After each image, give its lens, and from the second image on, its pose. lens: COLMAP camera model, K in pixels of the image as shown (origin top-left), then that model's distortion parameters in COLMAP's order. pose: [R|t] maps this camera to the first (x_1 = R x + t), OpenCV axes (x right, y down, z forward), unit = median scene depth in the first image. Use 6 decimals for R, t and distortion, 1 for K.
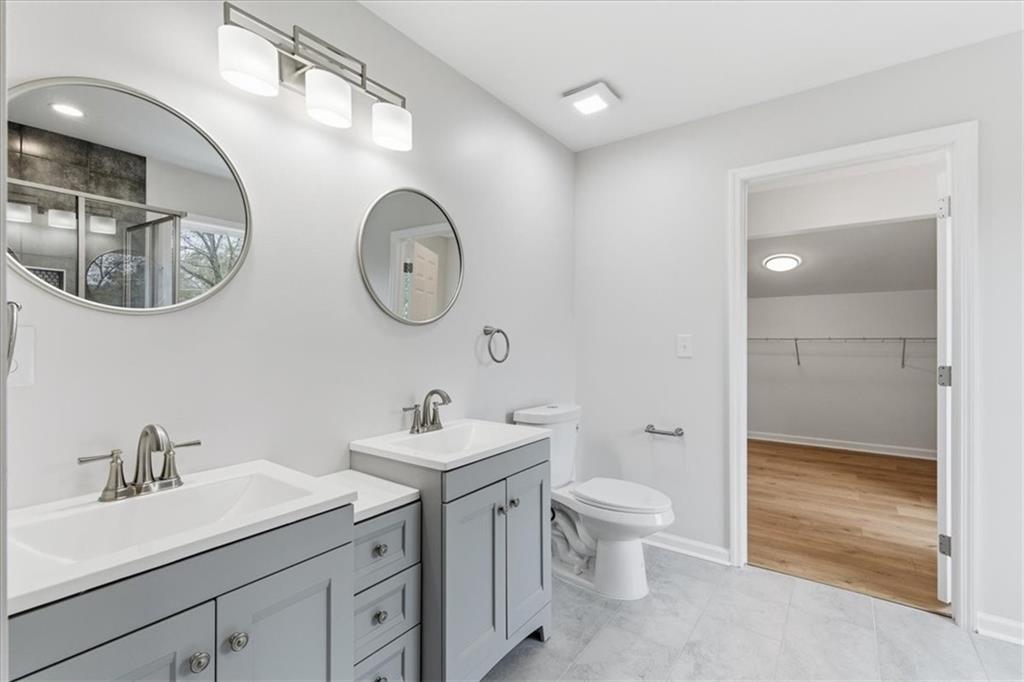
lens RADIAL K [[461.1, 0, 512.0], [0, 461.1, 341.0], [0, 0, 1]] dist [0.002421, 0.000570]
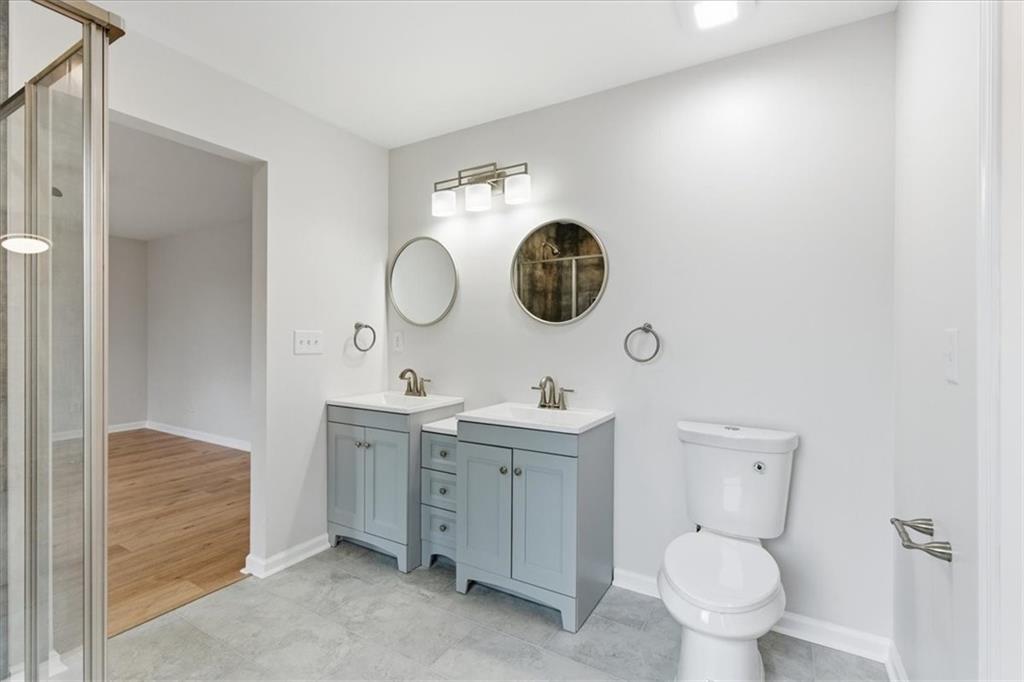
lens RADIAL K [[461.1, 0, 512.0], [0, 461.1, 341.0], [0, 0, 1]] dist [0.002421, 0.000570]
pose [[0.107407, -0.001086, -0.994215, 1.163211], [-0.016393, 0.999862, -0.002863, 0.016640], [0.994080, 0.016605, 0.107375, 0.823611]]
